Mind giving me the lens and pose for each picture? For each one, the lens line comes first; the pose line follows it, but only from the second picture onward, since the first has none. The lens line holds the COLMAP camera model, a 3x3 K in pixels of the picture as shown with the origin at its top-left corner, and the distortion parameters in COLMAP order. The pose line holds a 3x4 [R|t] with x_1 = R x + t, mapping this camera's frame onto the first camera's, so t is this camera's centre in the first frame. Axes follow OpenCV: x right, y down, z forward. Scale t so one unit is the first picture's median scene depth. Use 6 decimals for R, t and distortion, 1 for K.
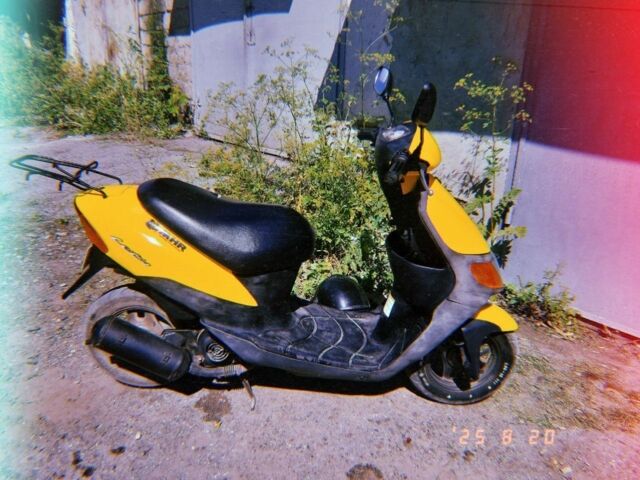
lens RADIAL K [[487.4, 0, 313.9], [0, 487.4, 241.5], [0, 0, 1]] dist [0.019638, 0.000803]
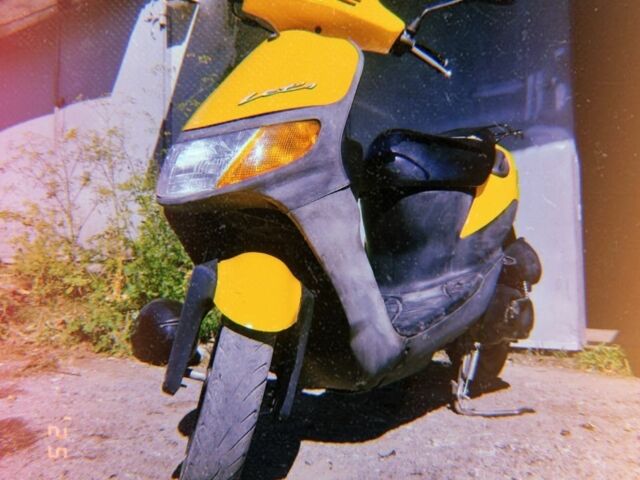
lens RADIAL K [[655.7, 0, 320.0], [0, 655.7, 240.0], [0, 0, 1]] dist [0.050443, -0.011888]
pose [[0.968103, -0.034098, 0.248223, 0.020629], [0.121788, 0.929826, -0.347262, 0.254066], [-0.218963, 0.366416, 0.904320, -0.119199]]
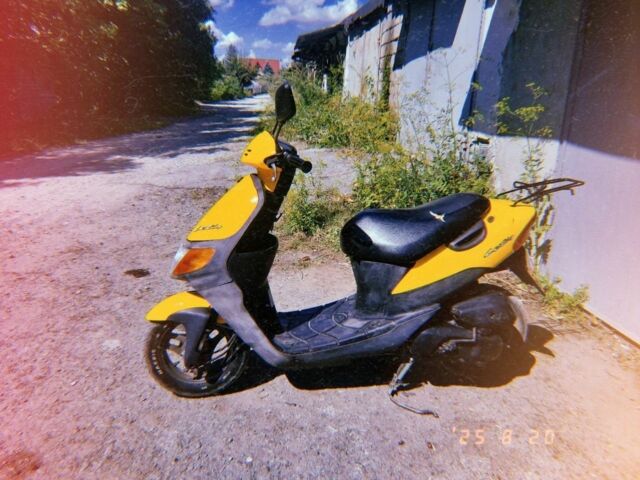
lens RADIAL K [[479.5, 0, 321.8], [0, 479.5, 250.1], [0, 0, 1]] dist [0.036555, 0.001007]
pose [[0.841615, 0.160015, -0.515829, 0.391891], [-0.182010, 0.983264, 0.008054, 0.080712], [0.508485, 0.087108, 0.856654, -0.180898]]
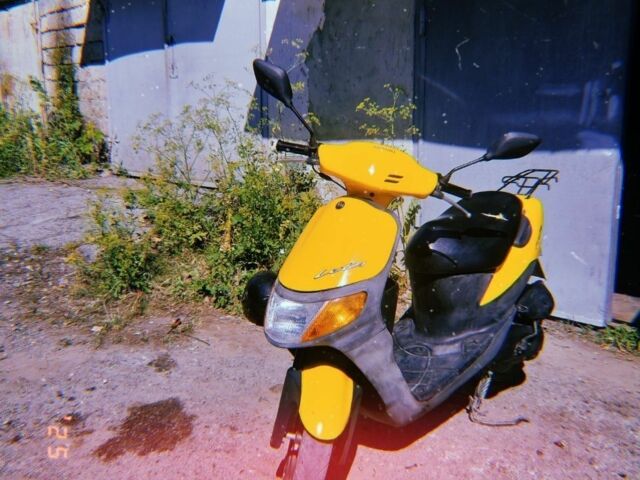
lens RADIAL K [[655.7, 0, 320.0], [0, 655.7, 240.0], [0, 0, 1]] dist [0.050443, -0.011888]
pose [[0.993683, -0.059299, 0.095276, 0.022279], [0.070929, 0.989778, -0.123726, 0.118610], [-0.086966, 0.129703, 0.987732, -0.326538]]
